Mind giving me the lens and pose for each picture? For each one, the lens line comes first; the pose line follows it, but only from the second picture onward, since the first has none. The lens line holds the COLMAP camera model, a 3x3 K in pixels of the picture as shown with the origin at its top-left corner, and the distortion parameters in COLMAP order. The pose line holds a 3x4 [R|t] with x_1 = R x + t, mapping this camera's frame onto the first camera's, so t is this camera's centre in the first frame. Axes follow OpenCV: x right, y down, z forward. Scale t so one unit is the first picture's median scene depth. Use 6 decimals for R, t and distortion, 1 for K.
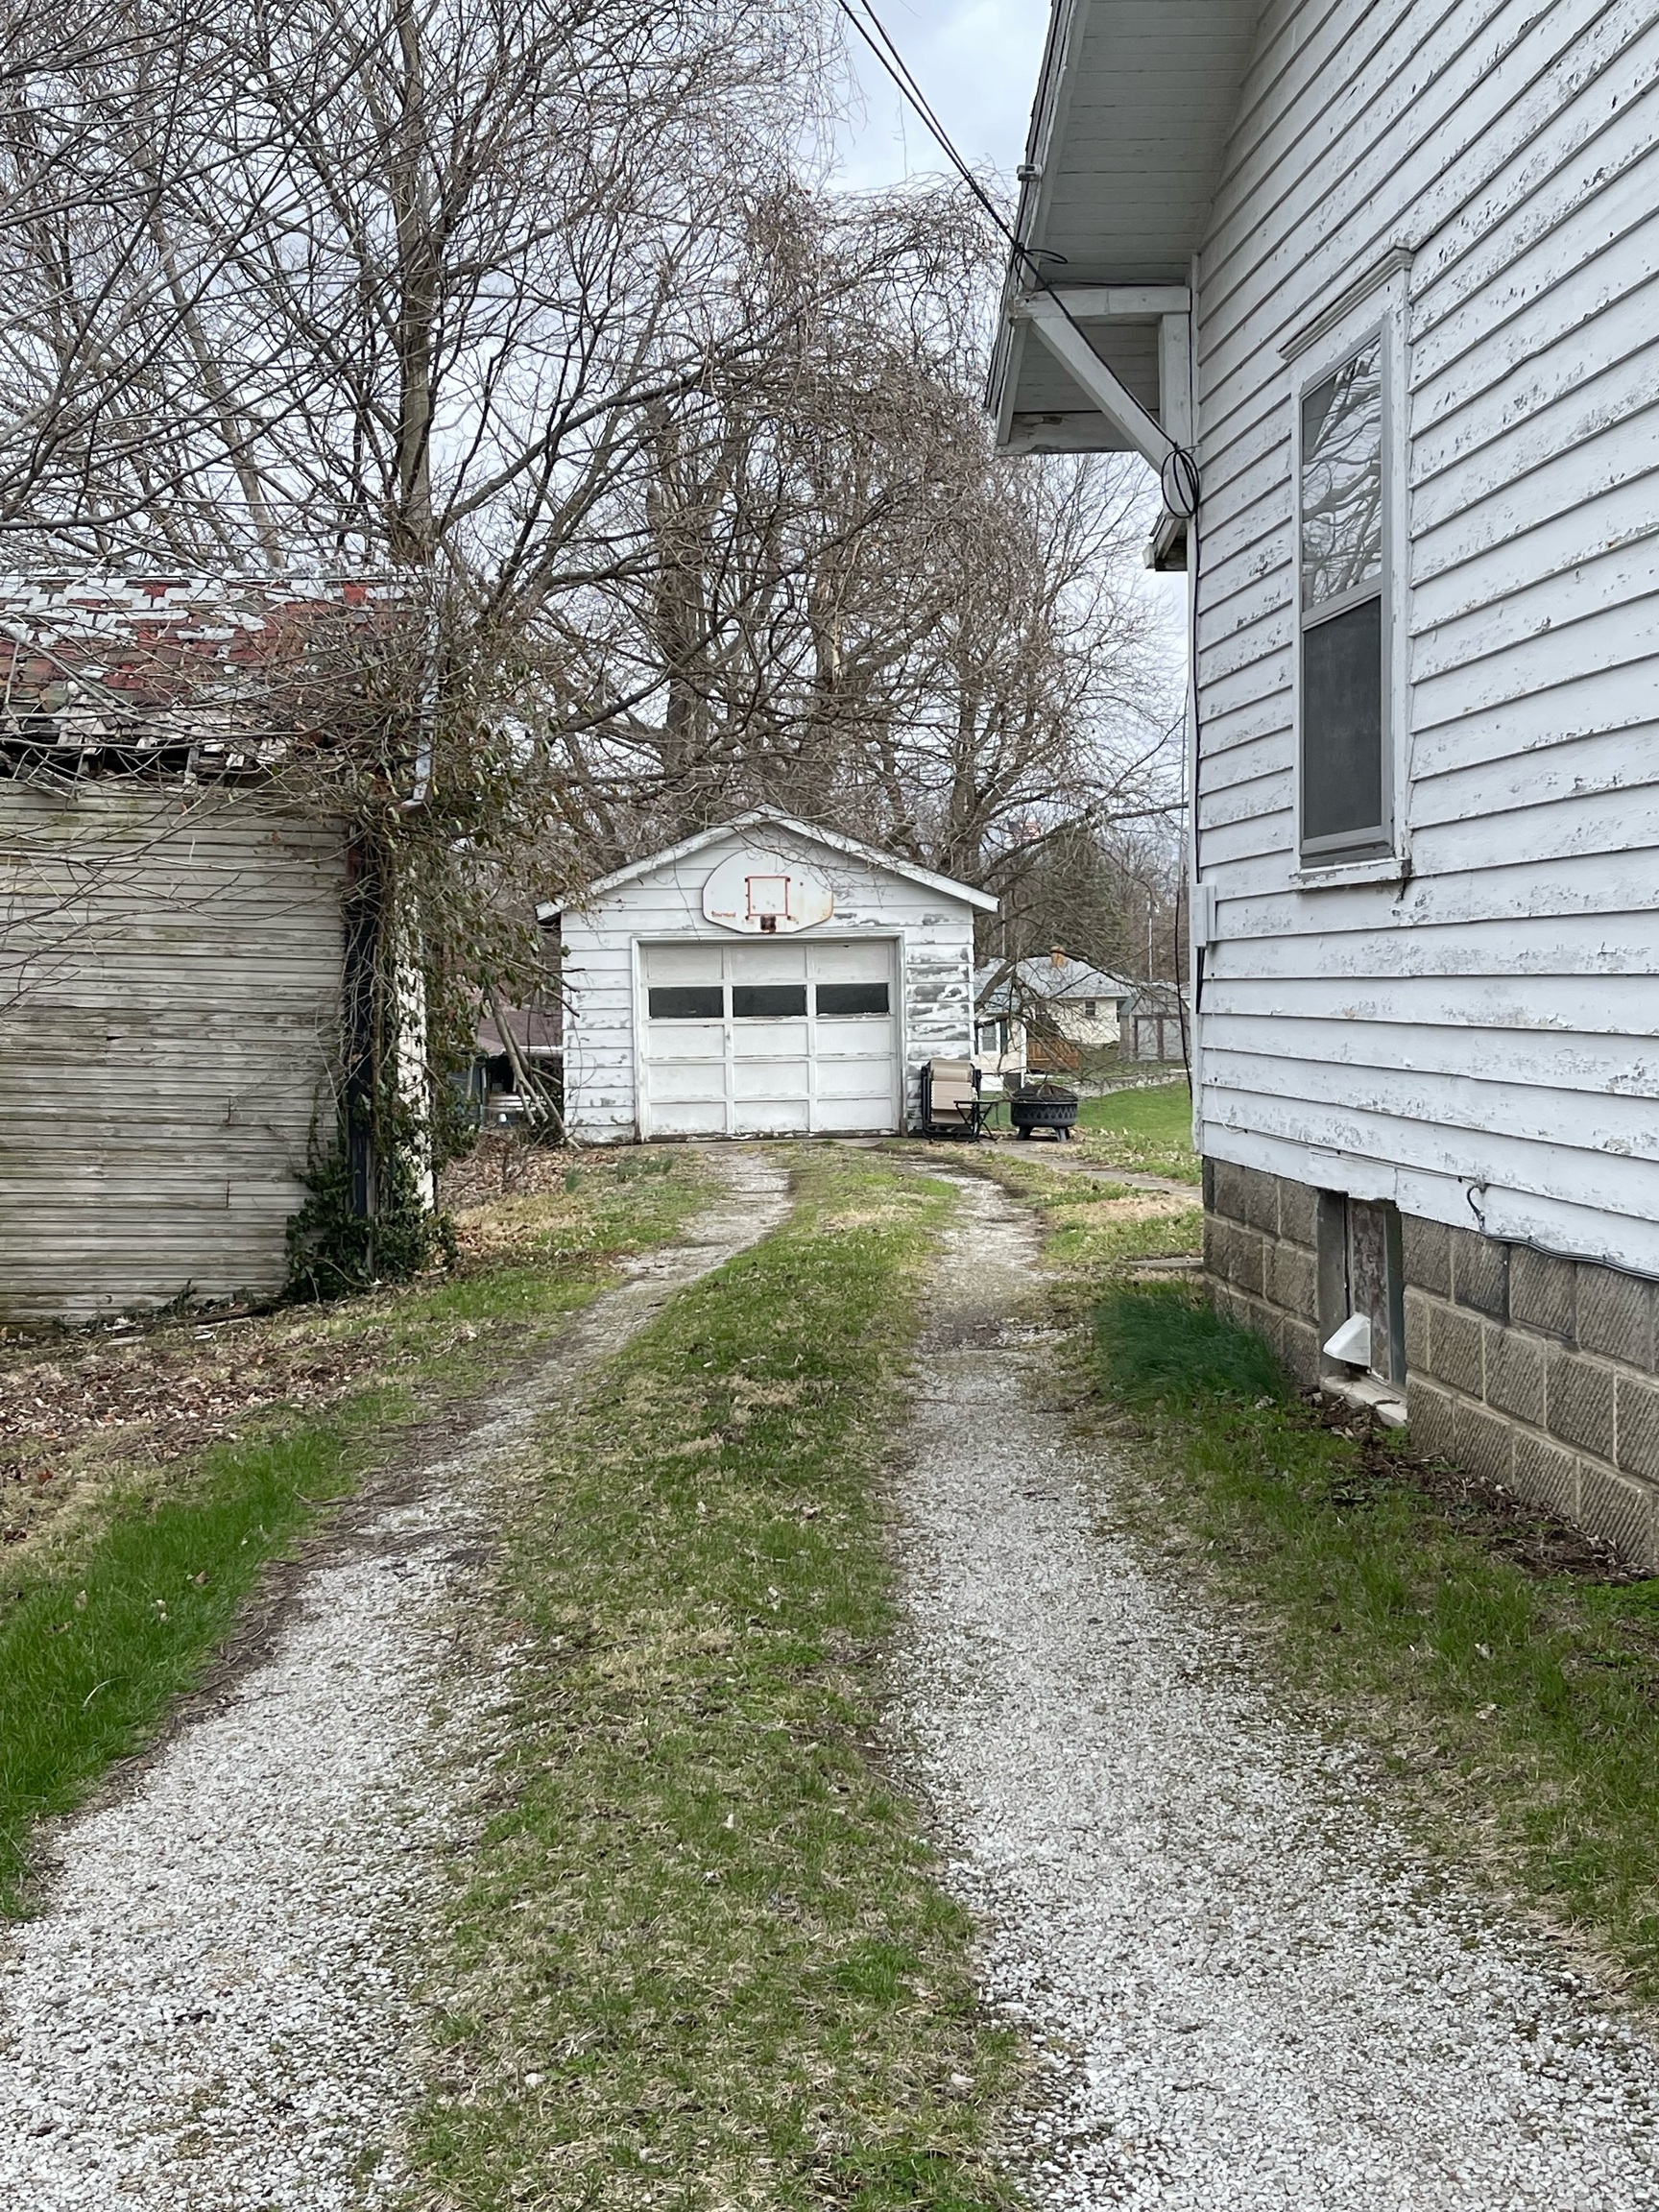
lens RADIAL K [[2714.6, 0, 829.5], [0, 2714.6, 1106.0], [0, 0, 1]] dist [0.115916, -0.328684]
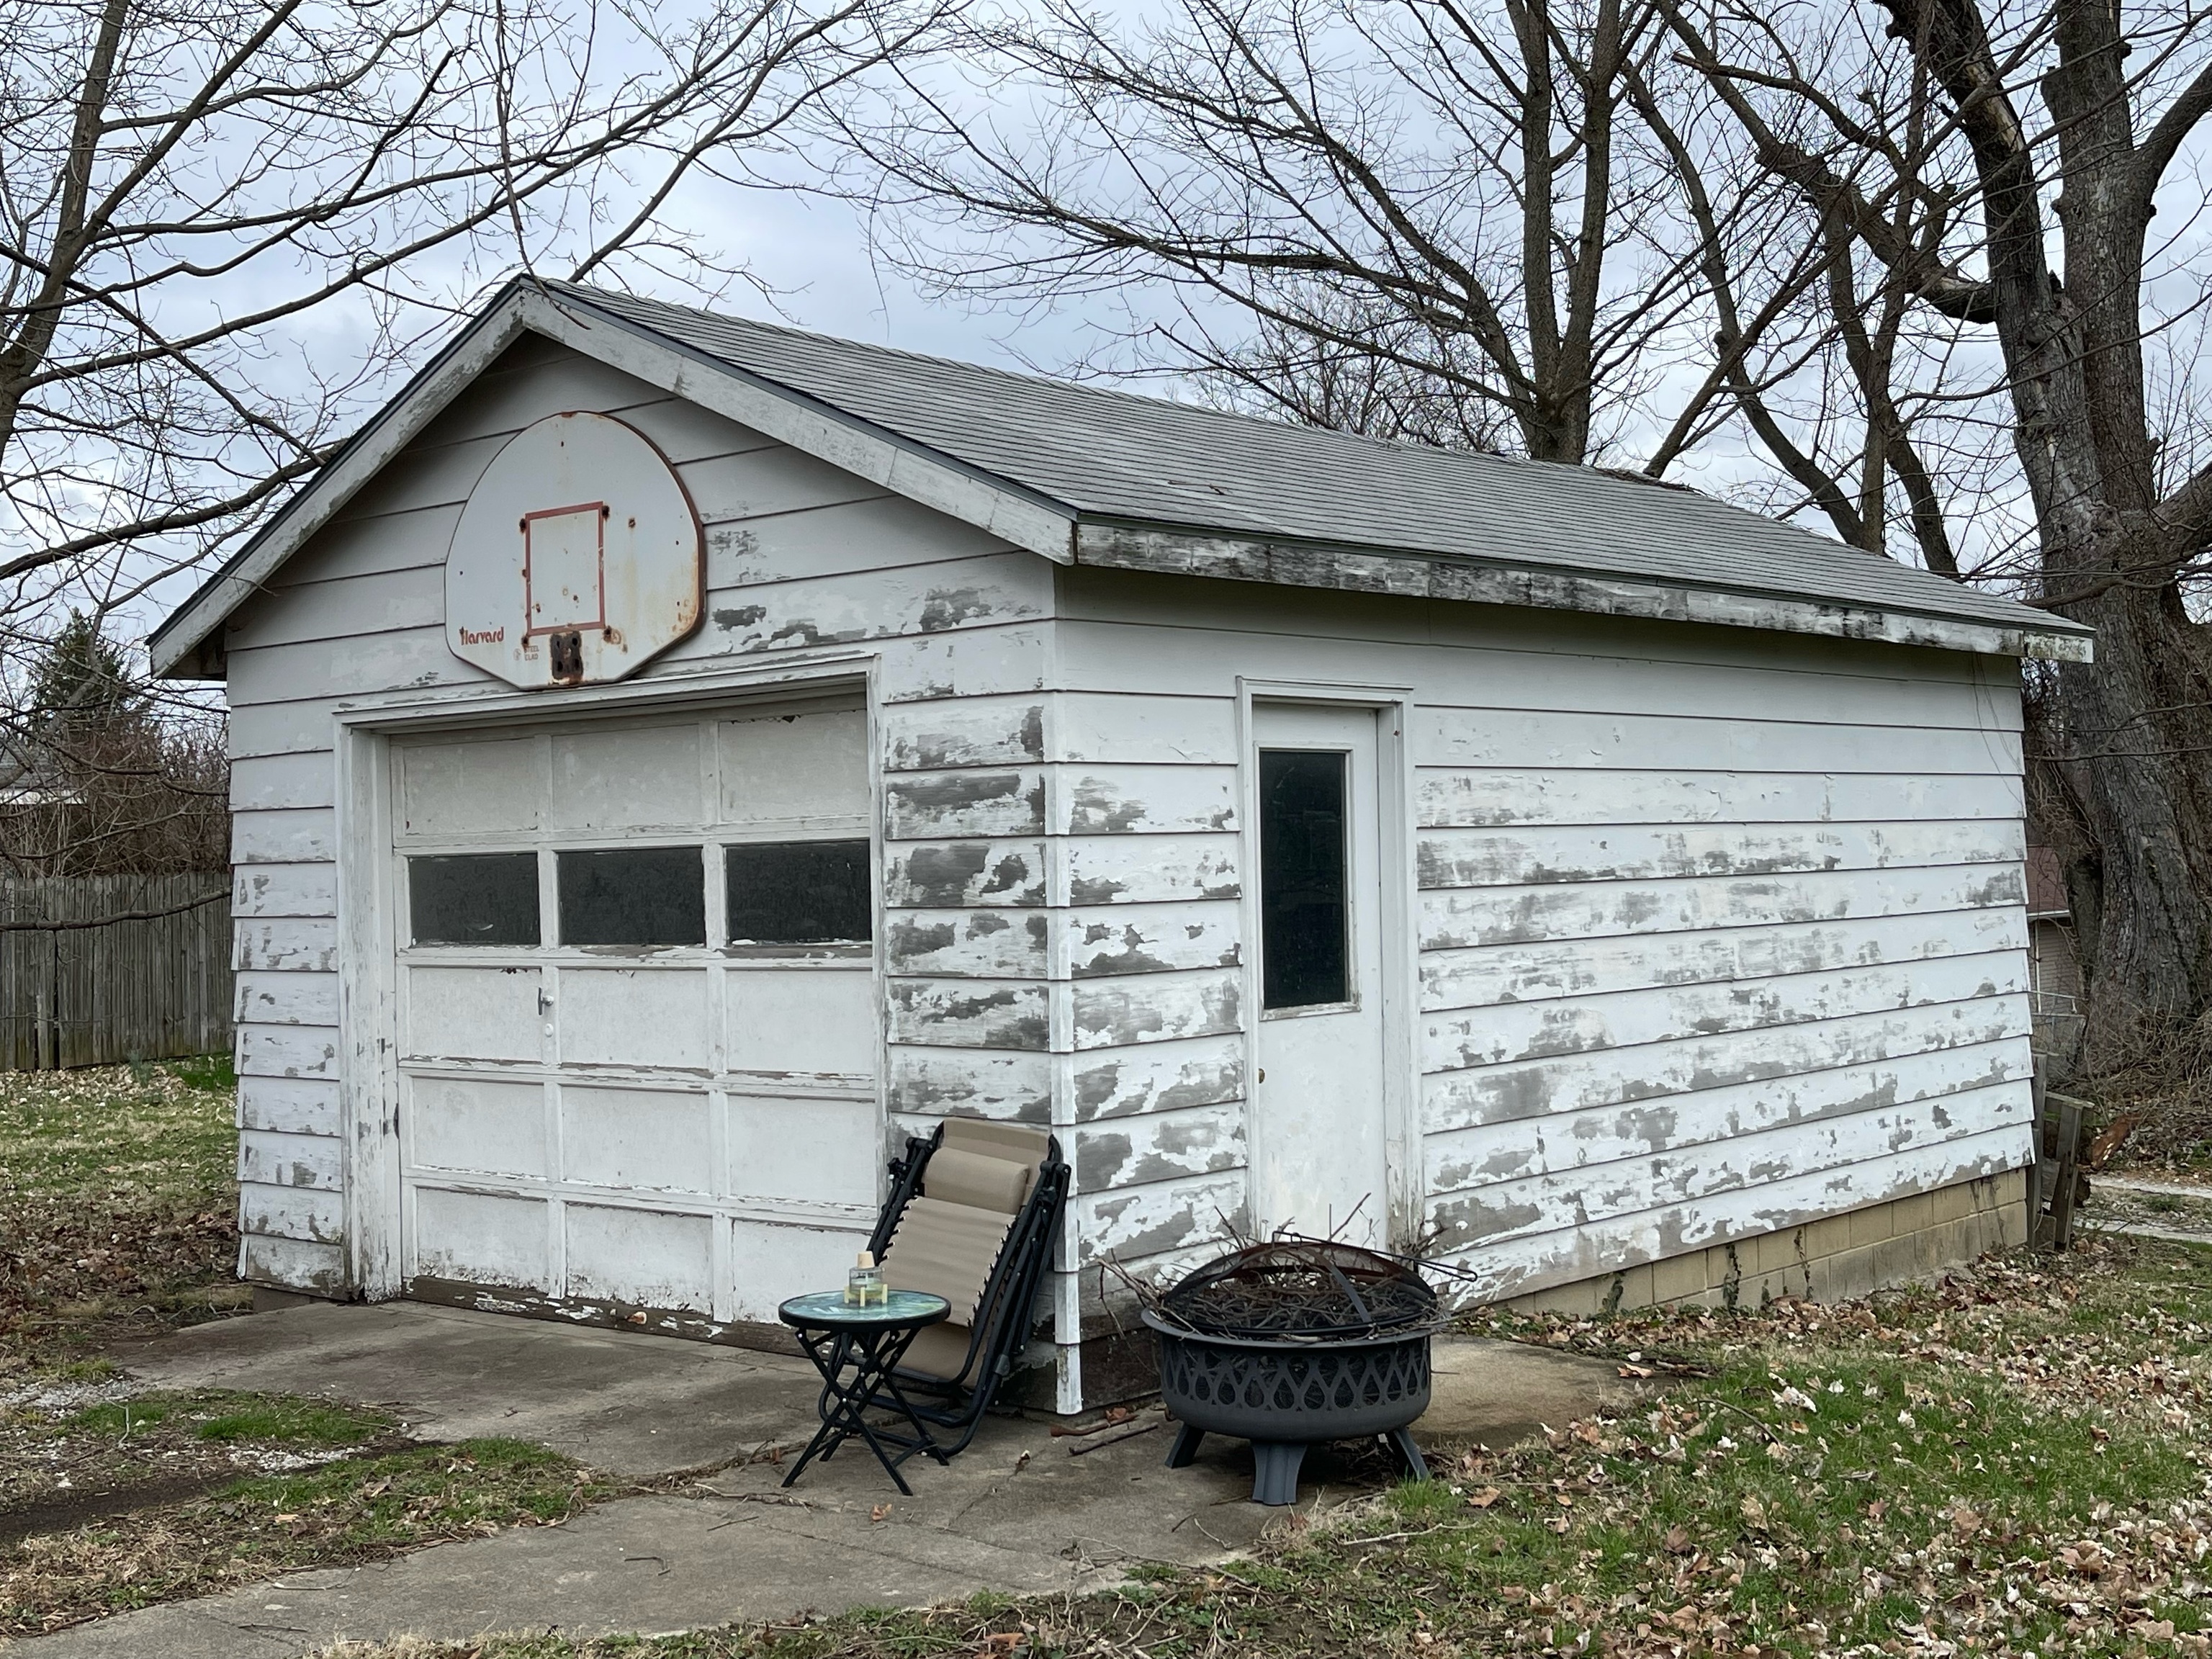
lens RADIAL K [[2703.5, 0, 1106.0], [0, 2703.5, 829.5], [0, 0, 1]] dist [0.021338, 0.010096]
pose [[0.692063, -0.006881, -0.721805, 0.500477], [-0.018210, 0.999470, -0.026987, -0.078687], [0.721608, 0.031820, 0.691571, 1.652654]]
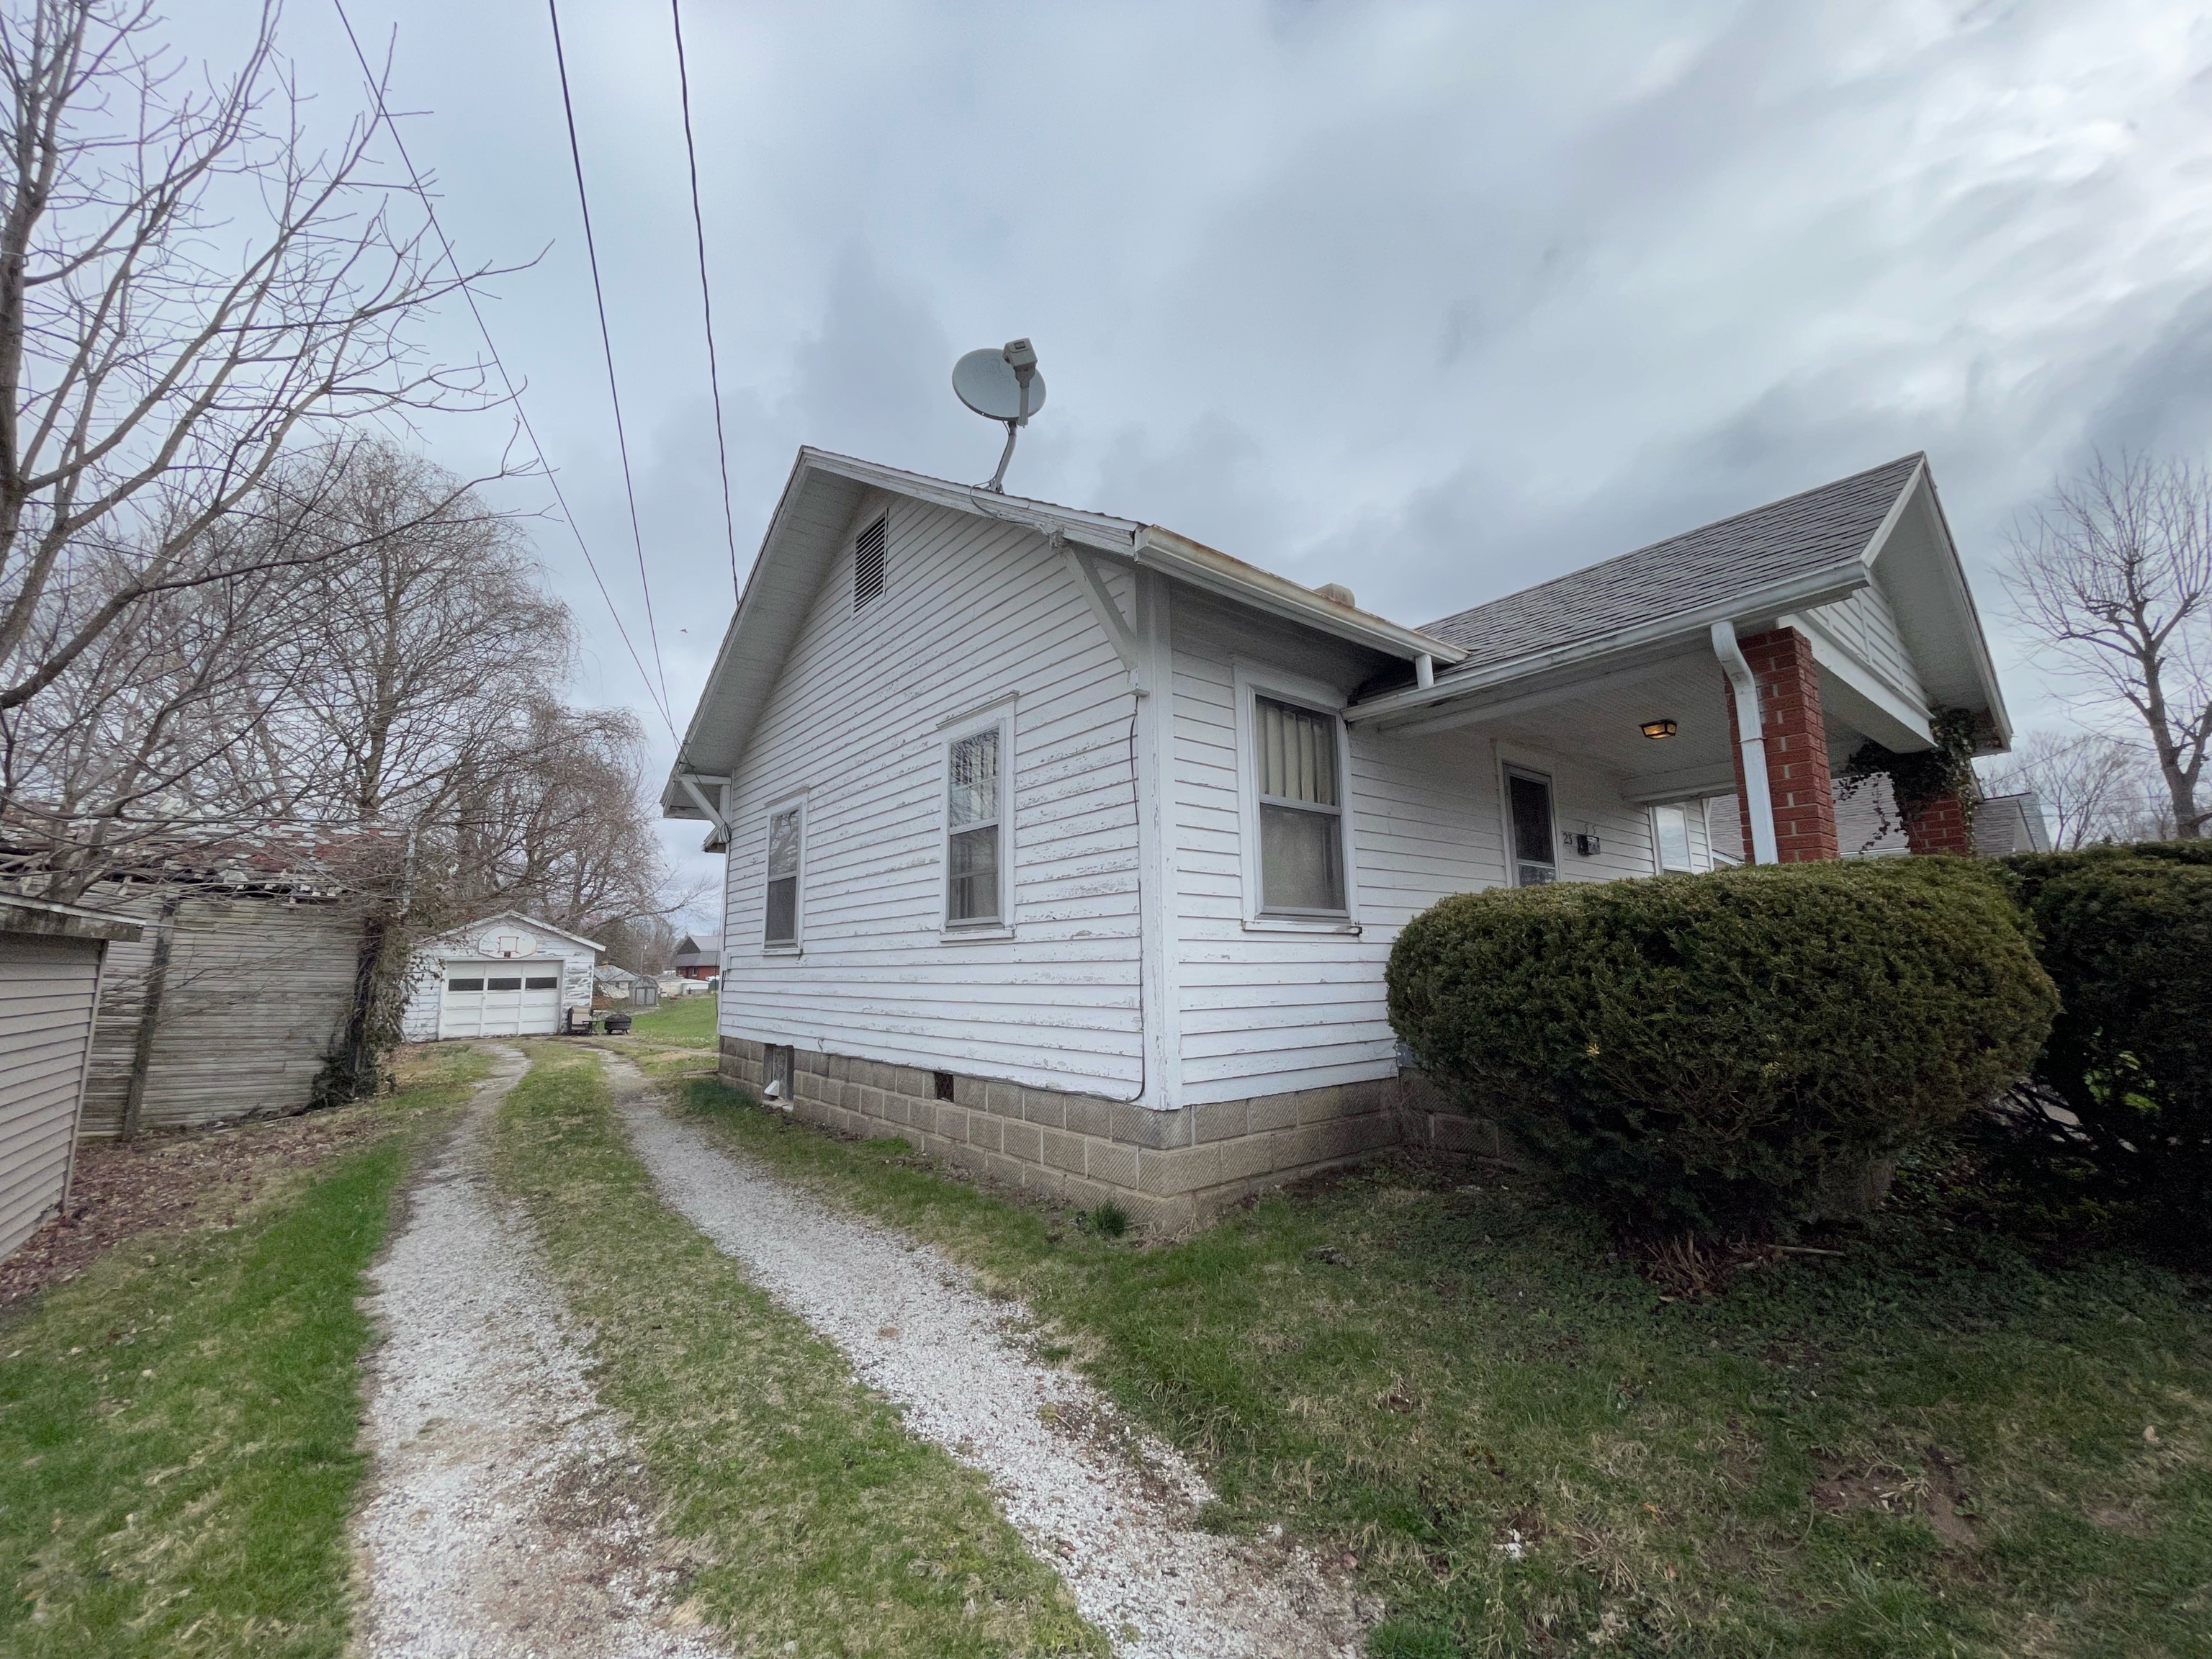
lens RADIAL K [[909.2, 0, 1106.0], [0, 909.2, 829.5], [0, 0, 1]] dist [-0.000817, 0.000416]
pose [[0.829752, 0.088654, 0.551046, -0.074624], [0.024318, 0.980624, -0.194384, -0.000315], [-0.557602, 0.174691, 0.811519, -0.132865]]
